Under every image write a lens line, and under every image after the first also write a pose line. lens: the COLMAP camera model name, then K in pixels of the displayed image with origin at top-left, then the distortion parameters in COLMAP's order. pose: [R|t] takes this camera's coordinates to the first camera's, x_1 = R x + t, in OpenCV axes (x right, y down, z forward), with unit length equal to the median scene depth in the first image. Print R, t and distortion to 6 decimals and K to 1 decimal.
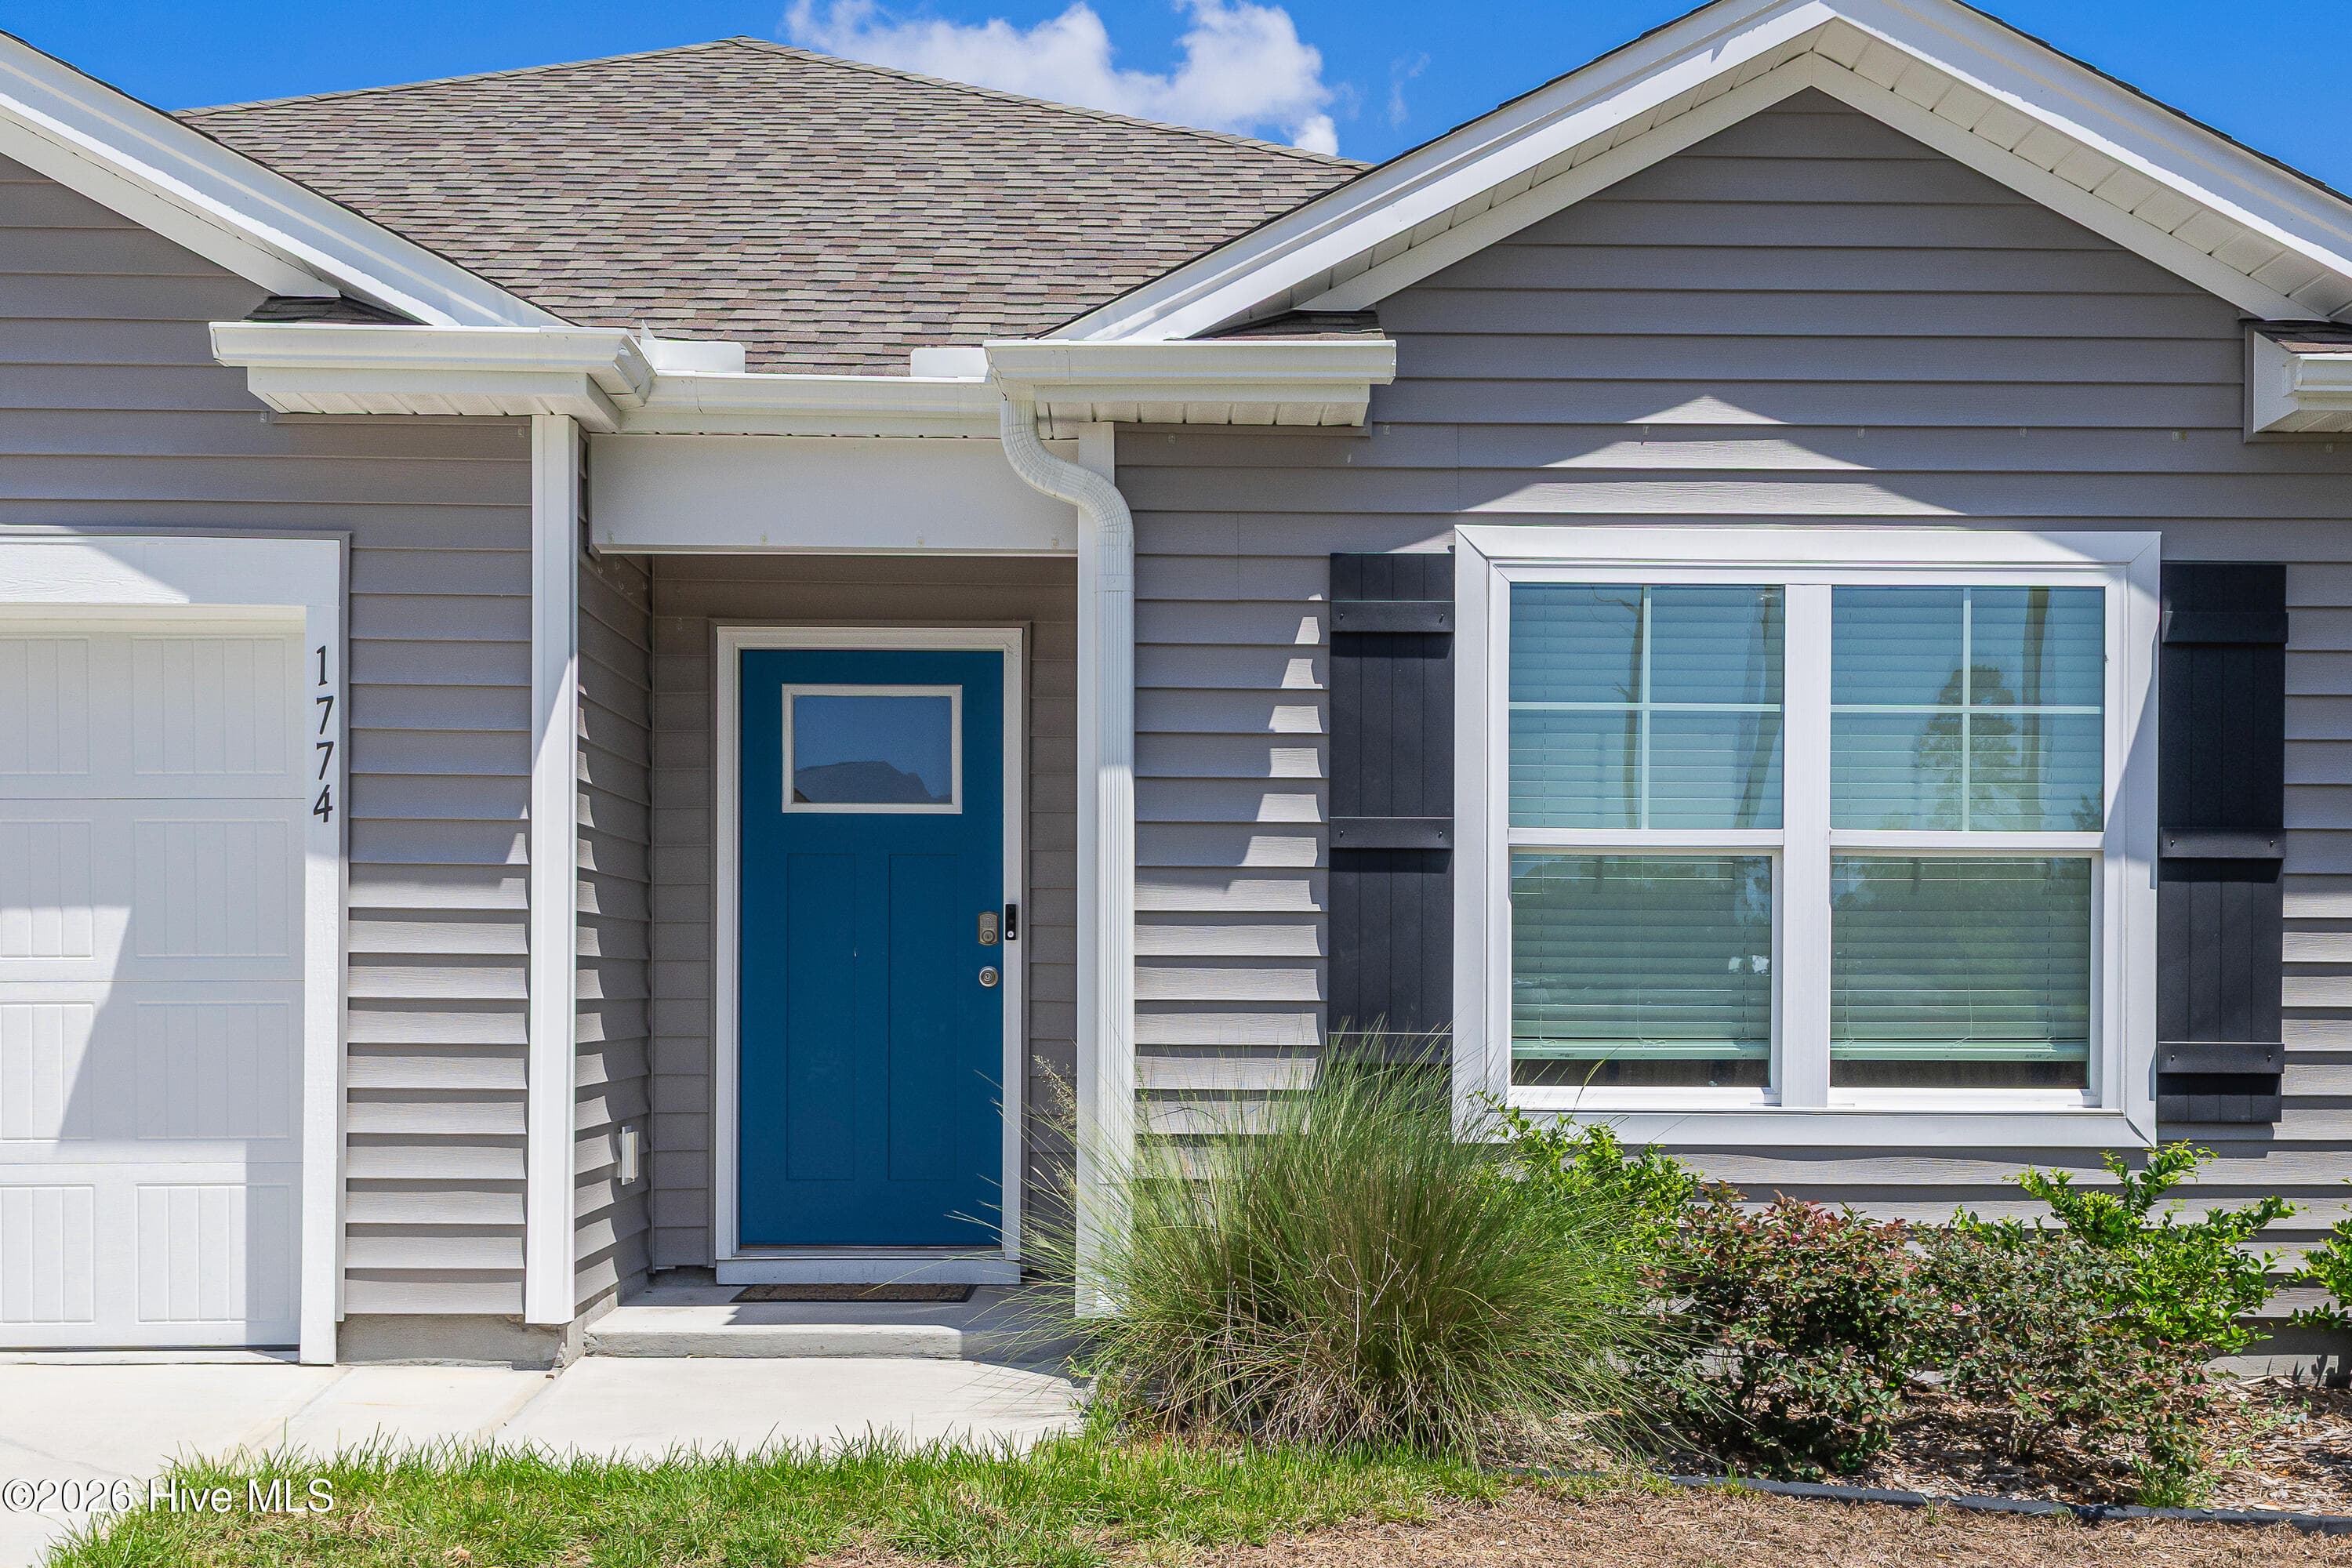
lens RADIAL K [[2782.2, 0, 1184.2], [0, 2782.2, 1012.8], [0, 0, 1]] dist [0.009722, -0.003393]
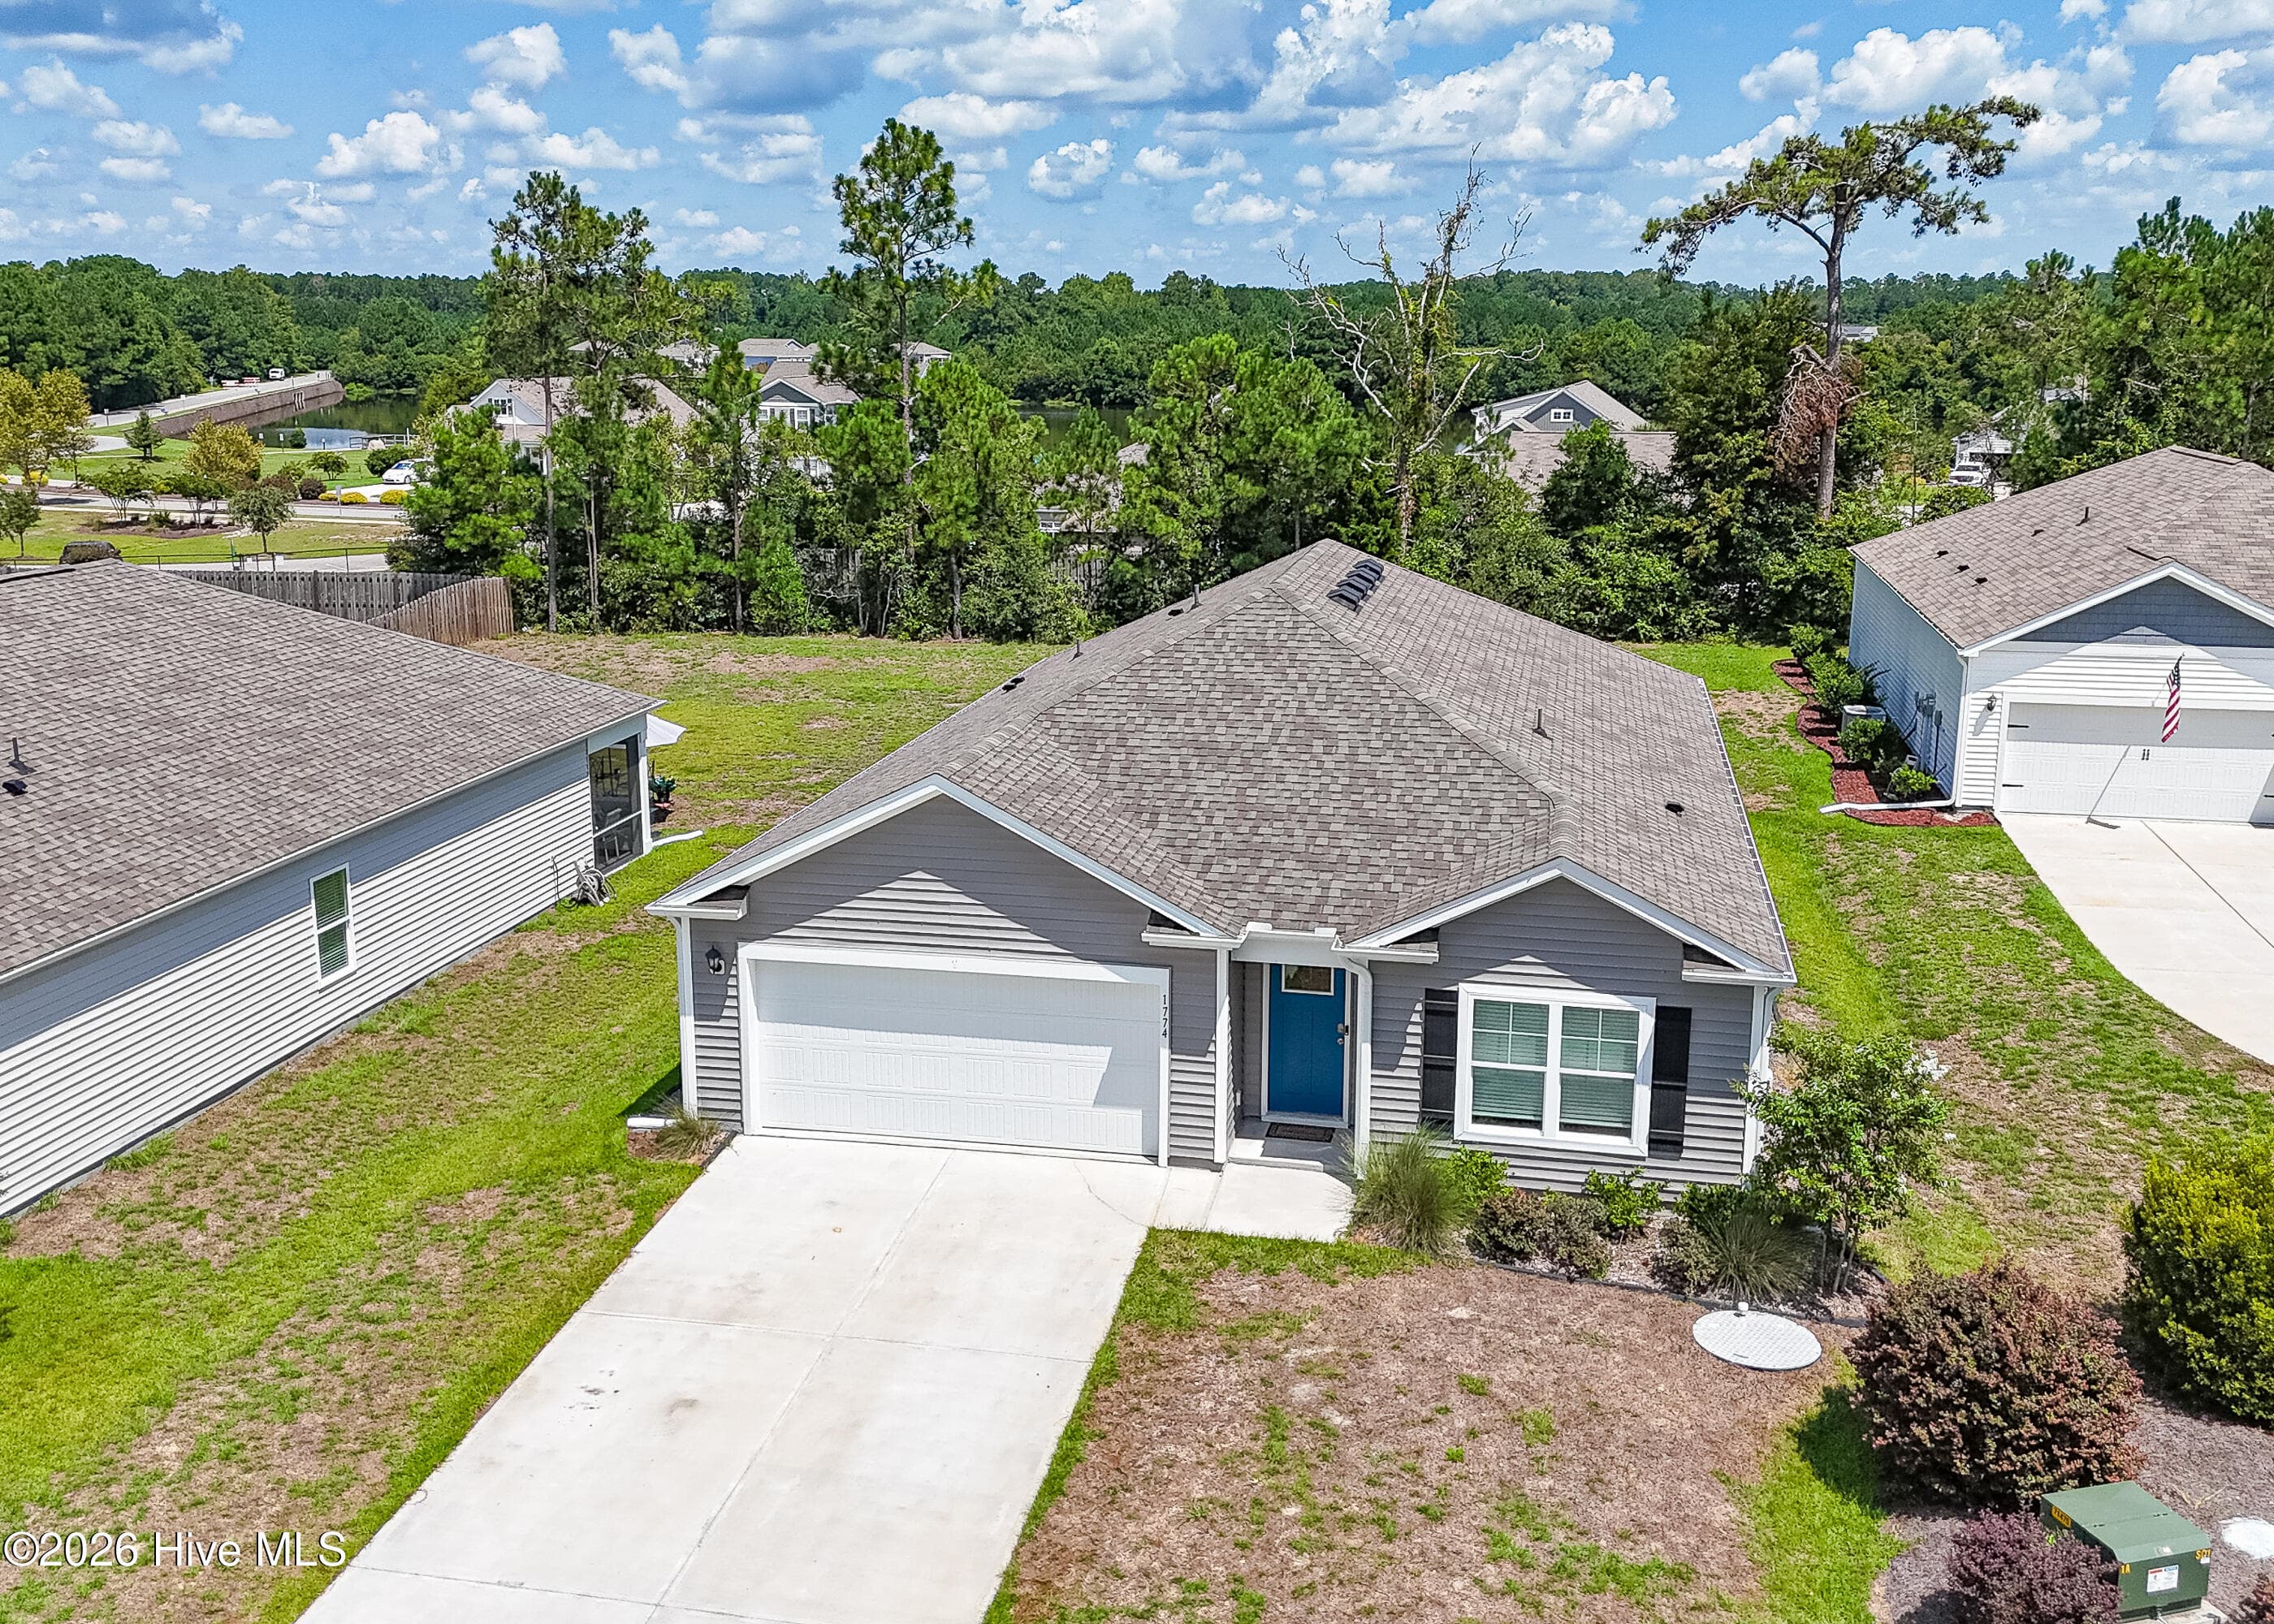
lens RADIAL K [[2152.2, 0, 1102.7], [0, 2152.2, 804.7], [0, 0, 1]] dist [0.155486, -0.381172]
pose [[0.971828, 0.049548, -0.230426, 0.290158], [0.002359, 0.975559, 0.219724, -1.051571], [0.235681, -0.214077, 0.947959, -1.824691]]
